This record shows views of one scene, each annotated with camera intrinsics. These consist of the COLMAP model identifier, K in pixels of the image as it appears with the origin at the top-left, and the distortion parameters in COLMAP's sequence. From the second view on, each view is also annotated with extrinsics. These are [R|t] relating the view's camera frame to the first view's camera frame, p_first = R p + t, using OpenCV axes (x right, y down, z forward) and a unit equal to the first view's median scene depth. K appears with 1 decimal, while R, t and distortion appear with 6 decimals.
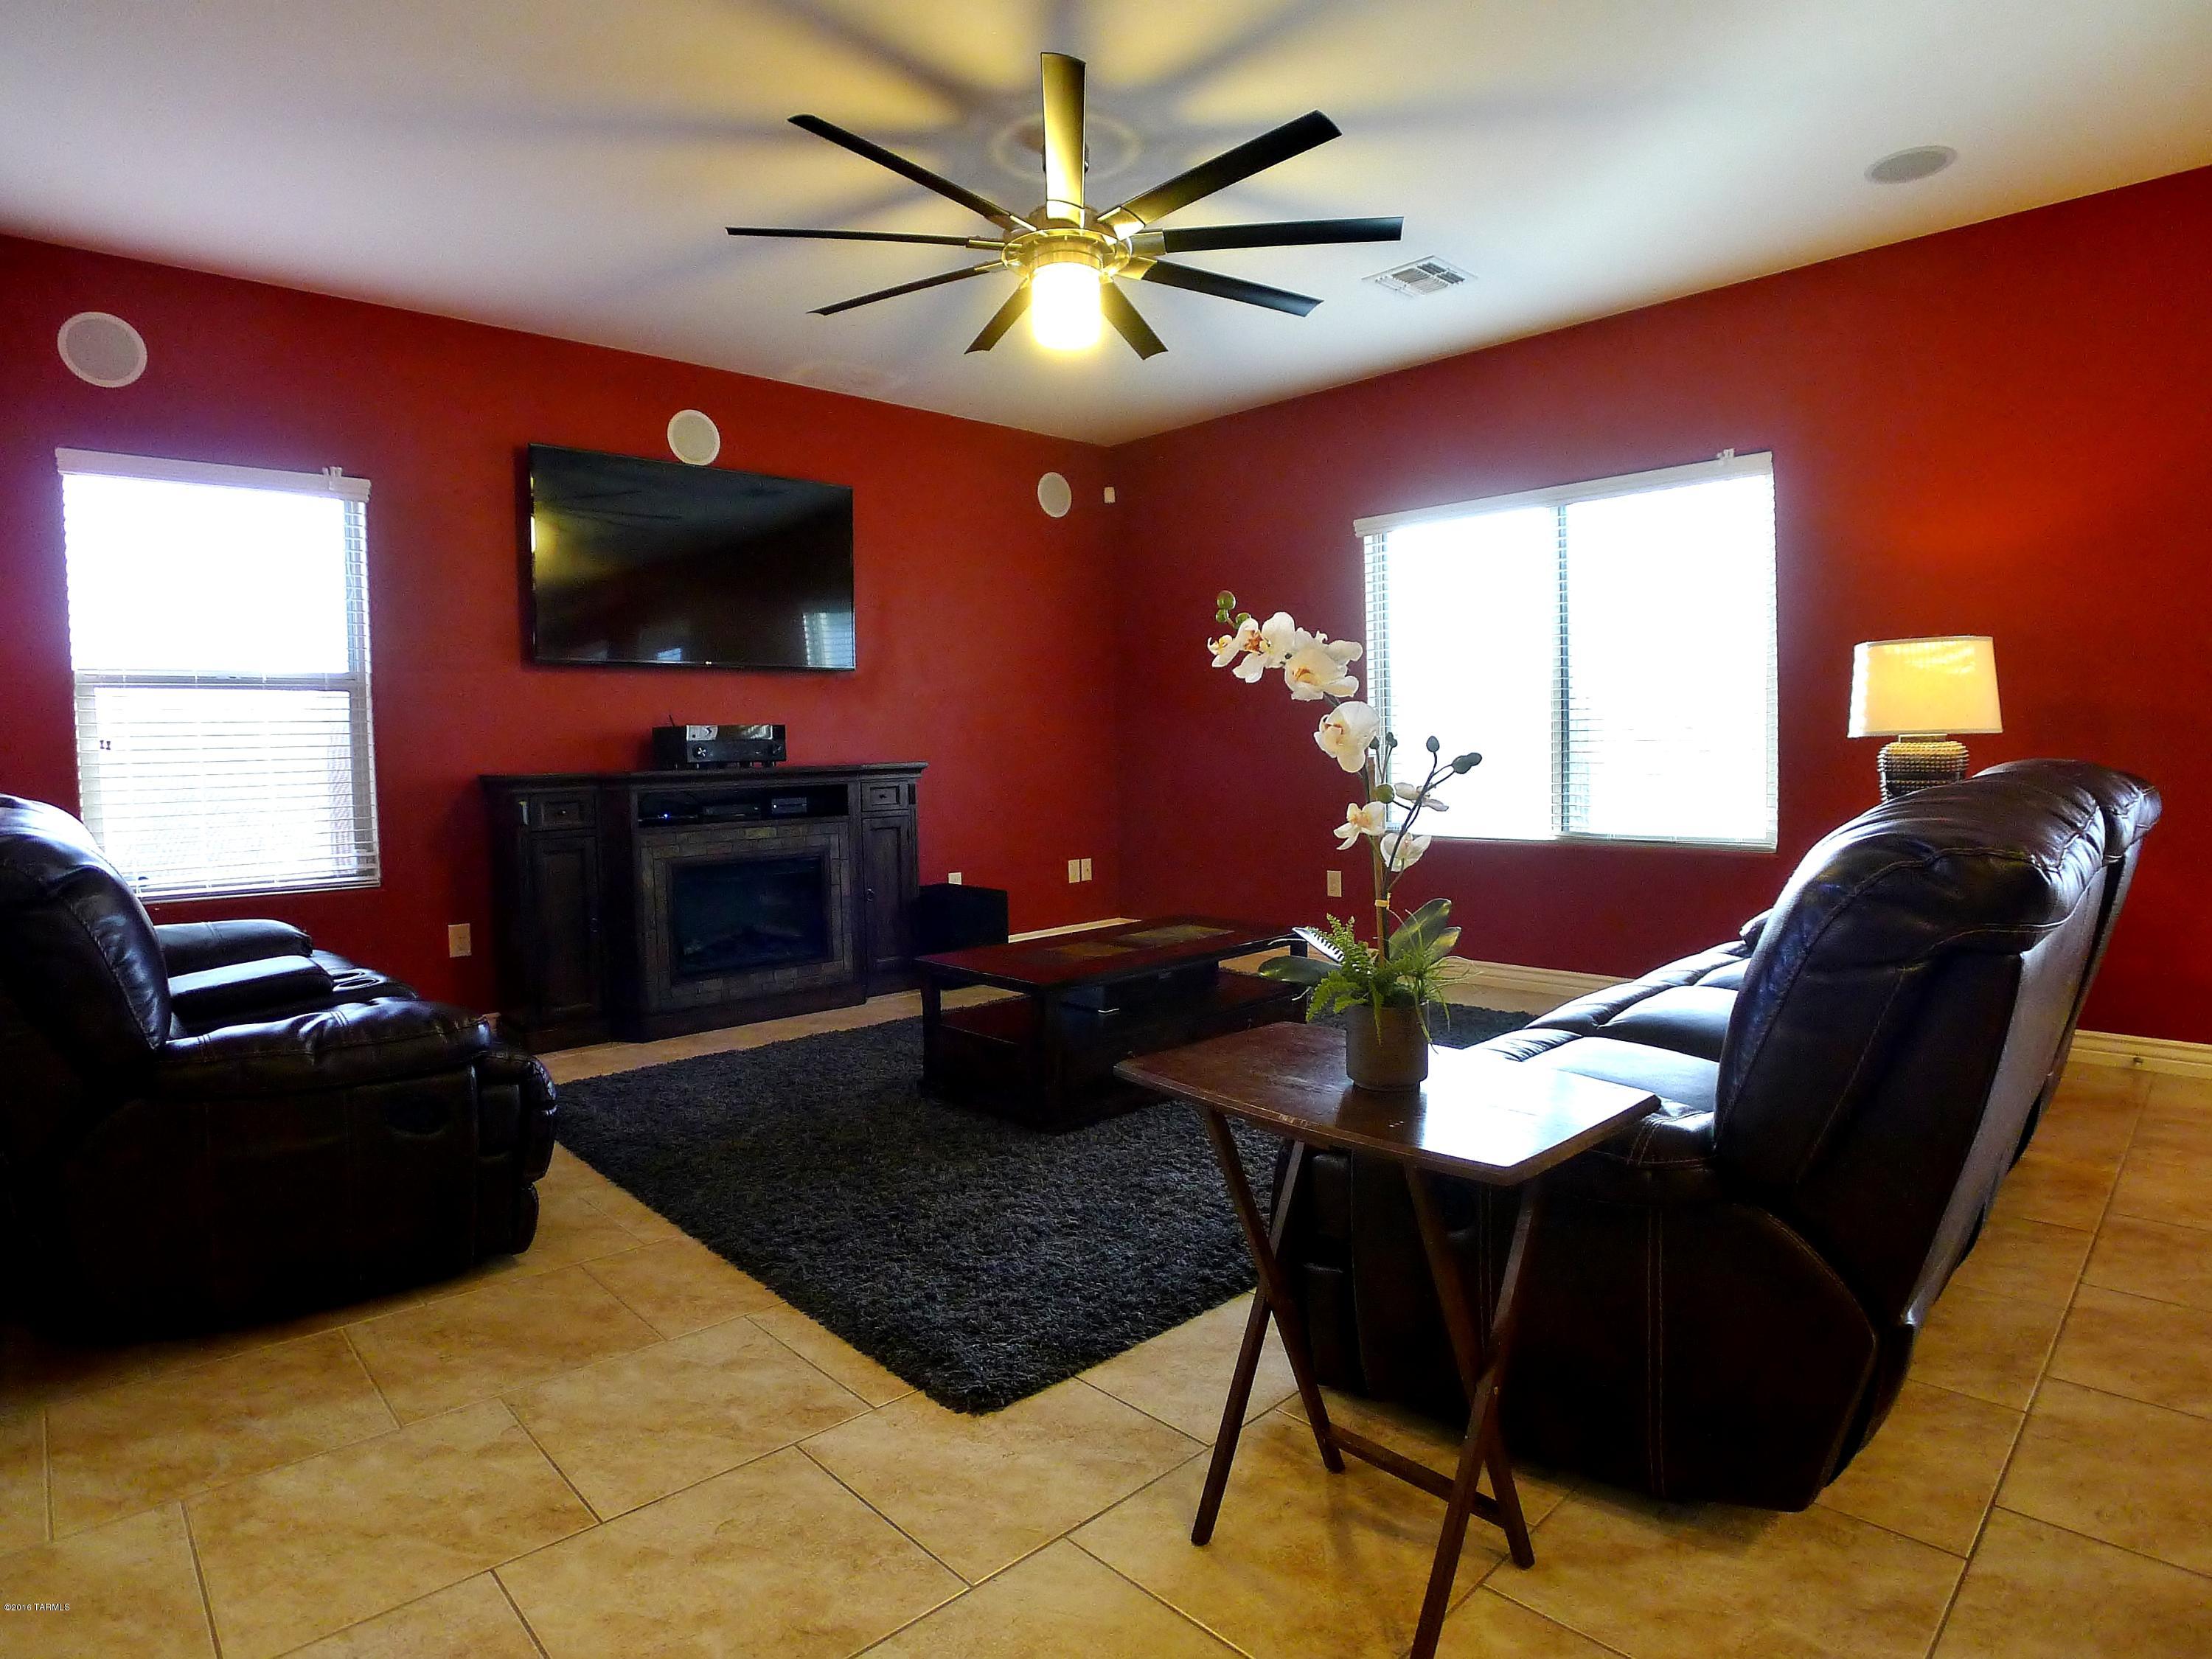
lens RADIAL K [[1209.4, 0, 1071.2], [0, 1209.4, 829.6], [0, 0, 1]] dist [-0.092347, 0.020522]
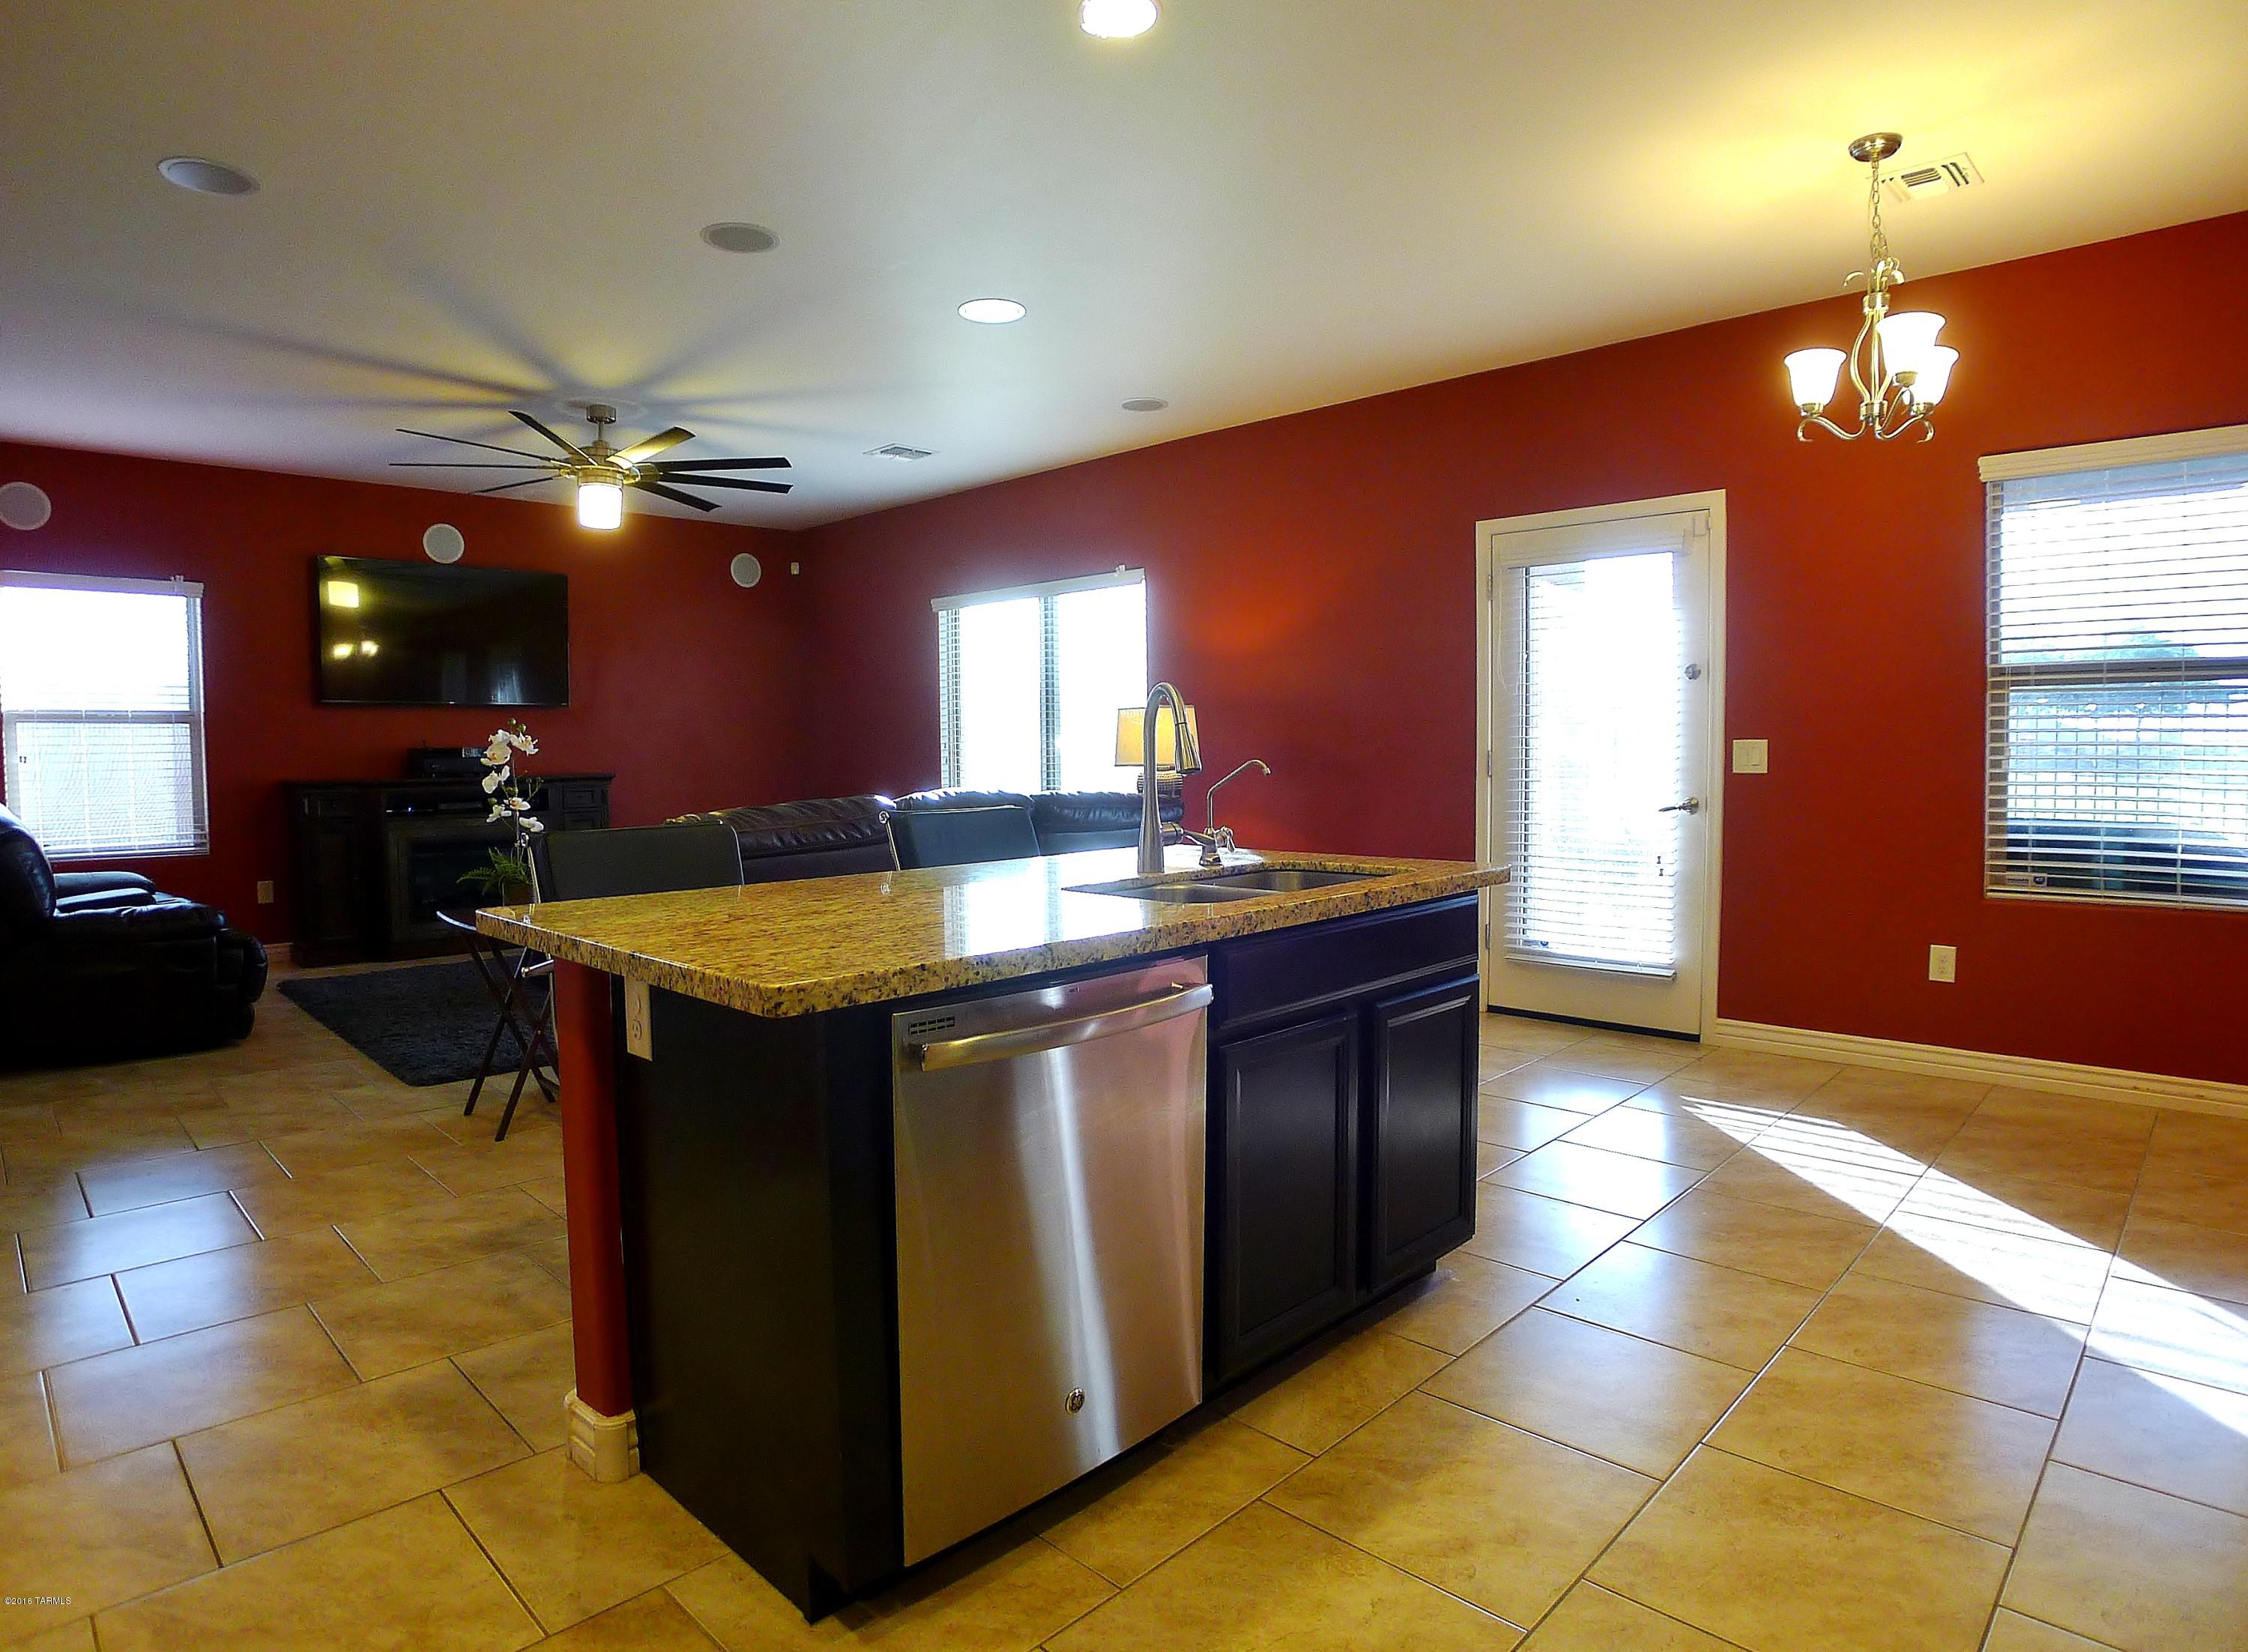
lens RADIAL K [[1266.4, 0, 1124.0], [0, 1266.4, 826.0], [0, 0, 1]] dist [-0.090845, 0.015752]
pose [[0.998639, 0.008666, 0.051427, 0.495544], [-0.008486, 0.999957, -0.003716, 0.008102], [-0.051457, 0.003274, 0.998670, -0.594942]]
